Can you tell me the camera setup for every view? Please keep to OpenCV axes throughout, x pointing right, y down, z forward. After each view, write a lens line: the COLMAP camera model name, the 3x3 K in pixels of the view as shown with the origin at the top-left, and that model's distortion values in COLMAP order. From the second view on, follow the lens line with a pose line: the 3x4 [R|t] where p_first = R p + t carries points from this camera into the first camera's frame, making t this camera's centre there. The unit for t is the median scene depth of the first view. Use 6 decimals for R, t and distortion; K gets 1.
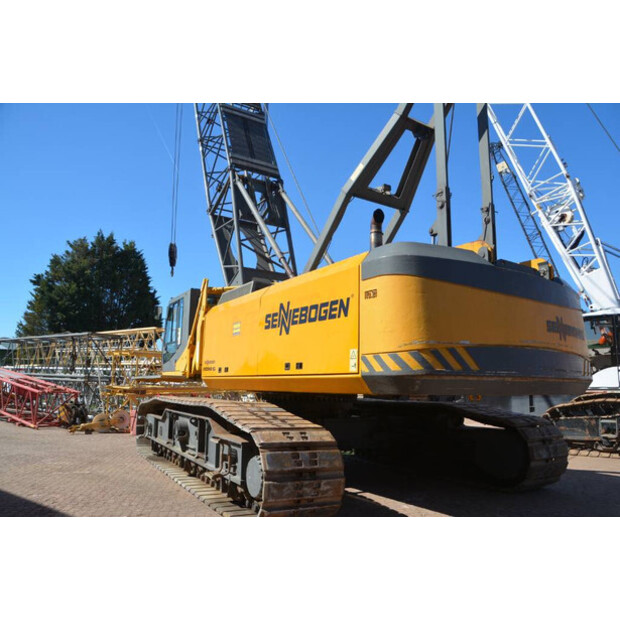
lens RADIAL K [[487.8, 0, 312.0], [0, 487.8, 312.4], [0, 0, 1]] dist [-0.159731, 0.091368]
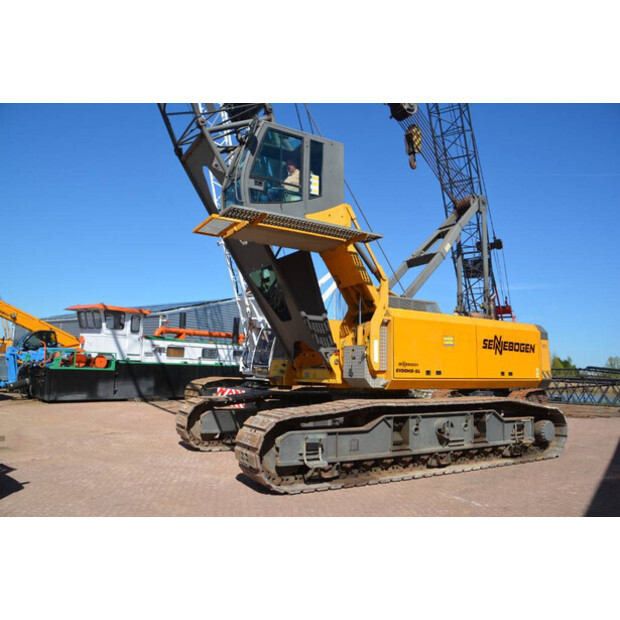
lens RADIAL K [[485.9, 0, 310.0], [0, 485.9, 310.0], [0, 0, 1]] dist [-0.166293, 0.089976]
pose [[0.016206, 0.115078, 0.993224, -1.732503], [-0.174339, 0.978463, -0.110523, 0.191124], [-0.984552, -0.171366, 0.035919, 1.625577]]
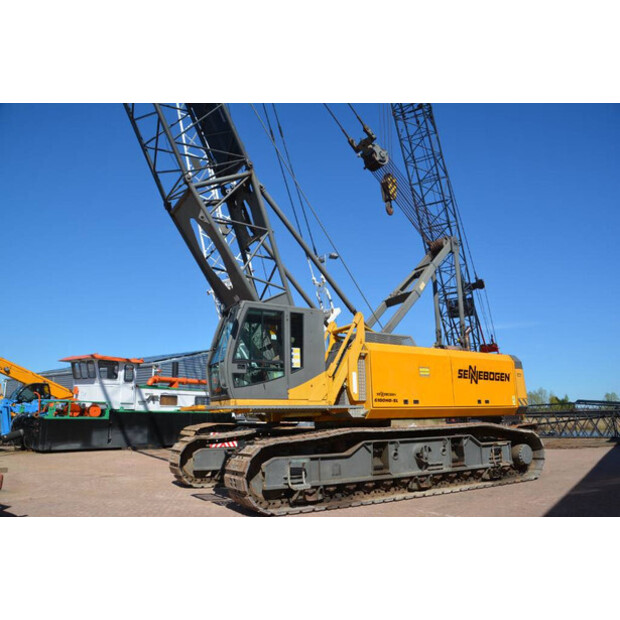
lens RADIAL K [[487.8, 0, 312.0], [0, 487.8, 312.4], [0, 0, 1]] dist [-0.159731, 0.091368]
pose [[0.005346, 0.211181, 0.977432, -1.843524], [-0.136167, 0.968496, -0.208506, 0.240314], [-0.990671, -0.131980, 0.033933, 1.577157]]
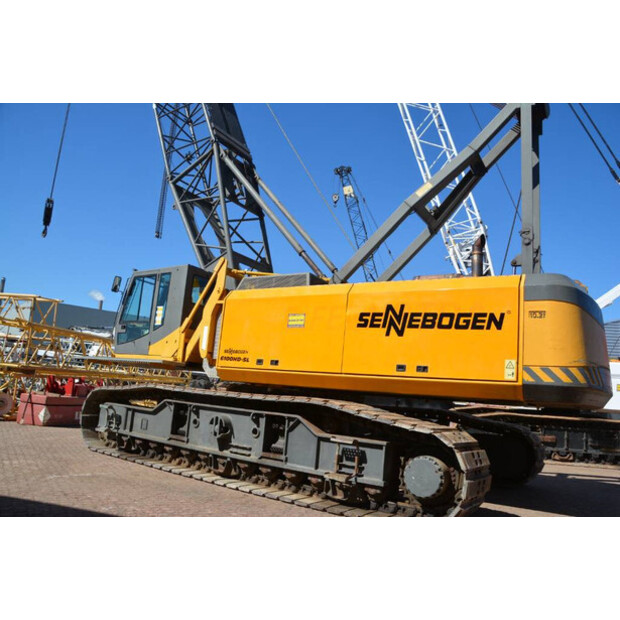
lens RADIAL K [[487.8, 0, 312.0], [0, 487.8, 312.4], [0, 0, 1]] dist [-0.159731, 0.091368]
pose [[0.898660, 0.134526, 0.417508, -0.643736], [-0.136298, 0.990334, -0.025724, 0.046443], [-0.416933, -0.033788, 0.908309, 0.158363]]
